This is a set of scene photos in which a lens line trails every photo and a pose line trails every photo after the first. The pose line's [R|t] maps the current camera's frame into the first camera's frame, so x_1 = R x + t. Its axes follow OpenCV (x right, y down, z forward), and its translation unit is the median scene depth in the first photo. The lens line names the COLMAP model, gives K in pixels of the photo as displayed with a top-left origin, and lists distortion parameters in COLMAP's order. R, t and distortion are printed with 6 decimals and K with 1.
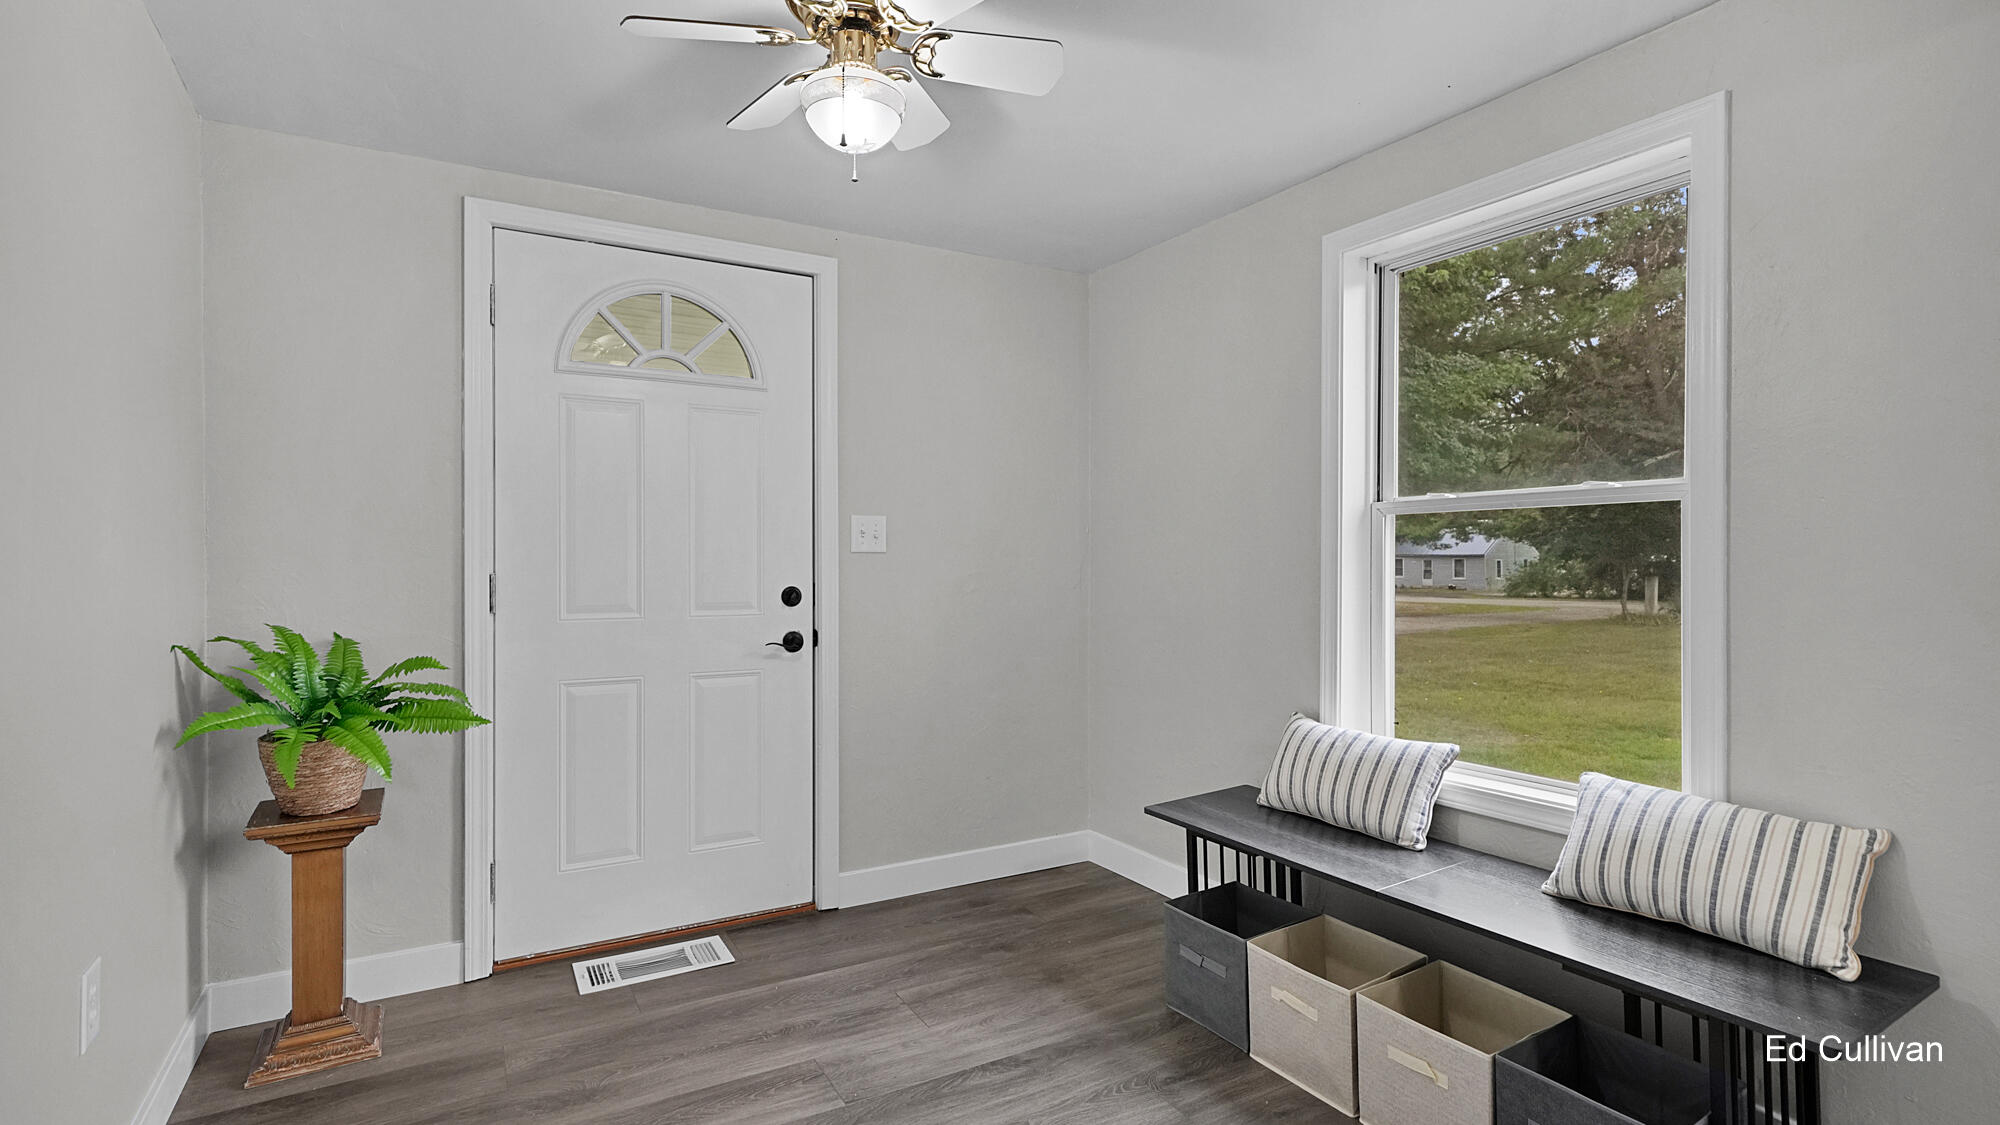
lens RADIAL K [[948.3, 0, 998.8], [0, 948.3, 563.7], [0, 0, 1]] dist [0.002555, 0.000262]
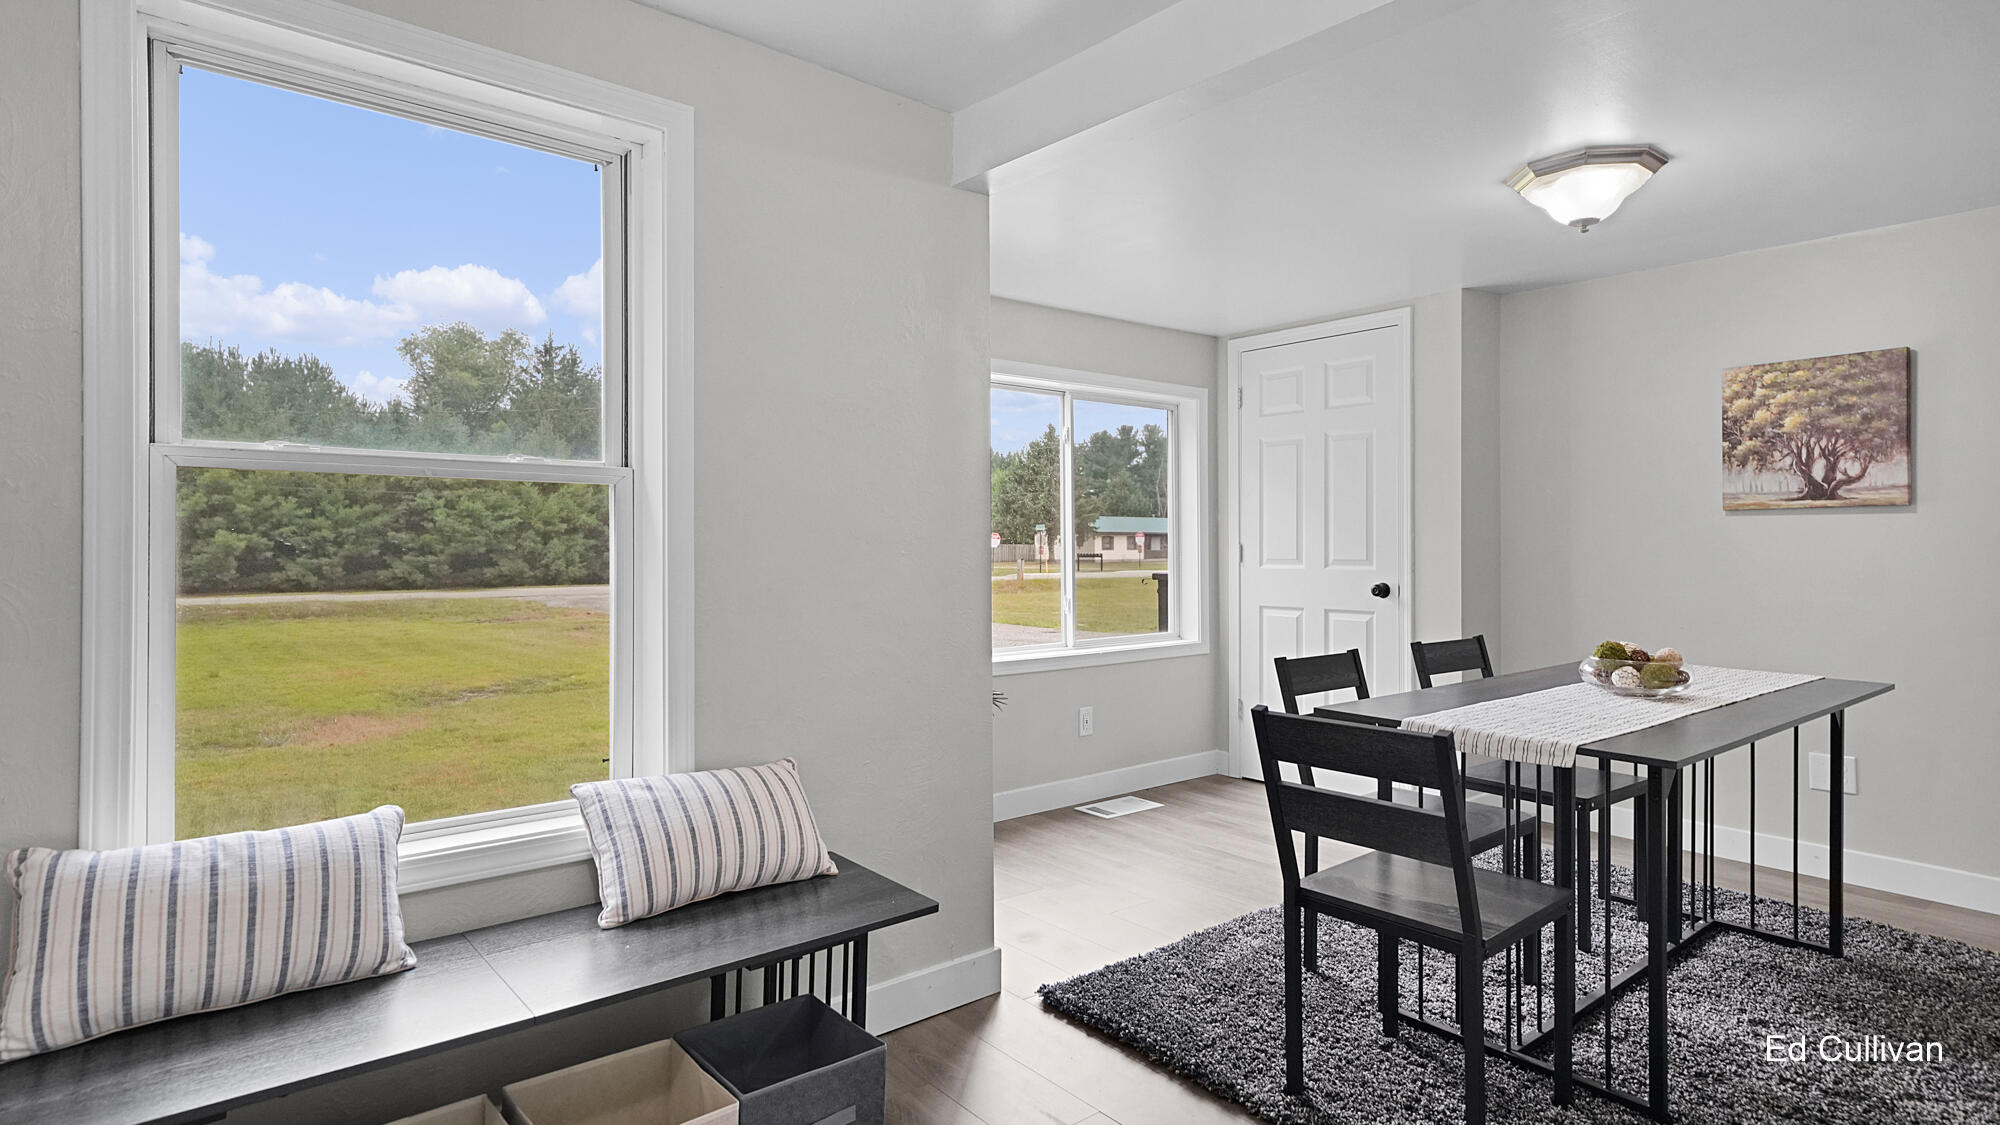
lens RADIAL K [[1034.2, 0, 997.1], [0, 1034.2, 547.8], [0, 0, 1]] dist [-0.001418, -0.000681]
pose [[-0.182649, -0.003384, 0.983172, -0.393557], [-0.008551, 0.999962, 0.001853, -0.007372], [-0.983141, -0.008069, -0.182671, 0.767032]]
